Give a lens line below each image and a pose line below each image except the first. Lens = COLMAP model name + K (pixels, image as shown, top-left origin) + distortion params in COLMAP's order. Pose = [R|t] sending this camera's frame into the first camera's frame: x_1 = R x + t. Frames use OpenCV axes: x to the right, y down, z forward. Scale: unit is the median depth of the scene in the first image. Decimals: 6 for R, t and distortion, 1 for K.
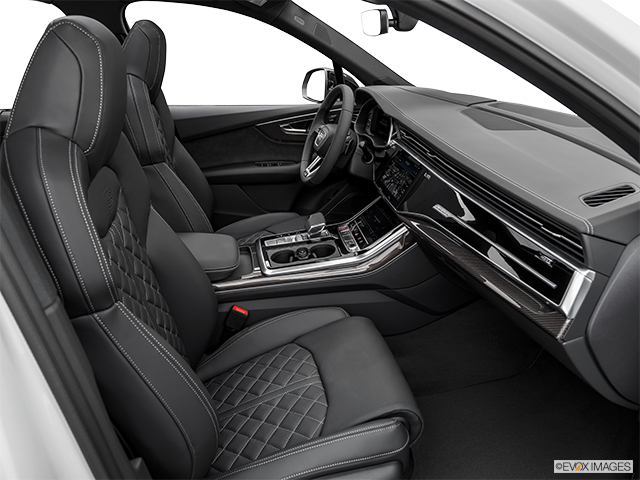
lens RADIAL K [[479.9, 0, 320.0], [0, 479.9, 240.0], [0, 0, 1]] dist [0.006565, -0.001195]
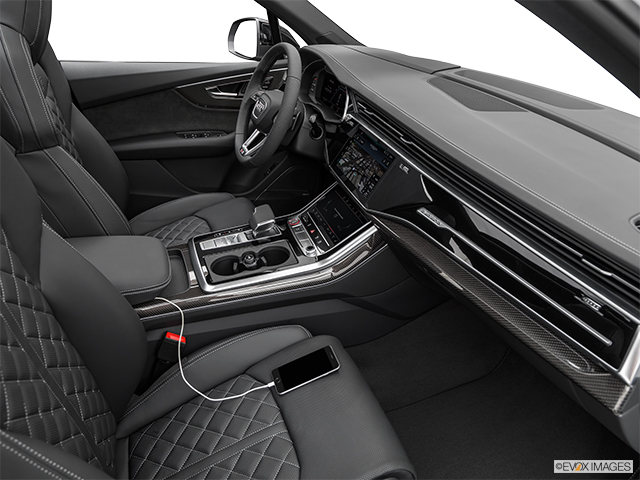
lens RADIAL K [[479.9, 0, 320.0], [0, 479.9, 240.0], [0, 0, 1]] dist [0.006565, -0.001195]
pose [[0.985738, -0.038226, 0.163889, -0.047086], [0.021285, 0.994359, 0.103905, -0.080694], [-0.166936, -0.098935, 0.980991, 0.167103]]
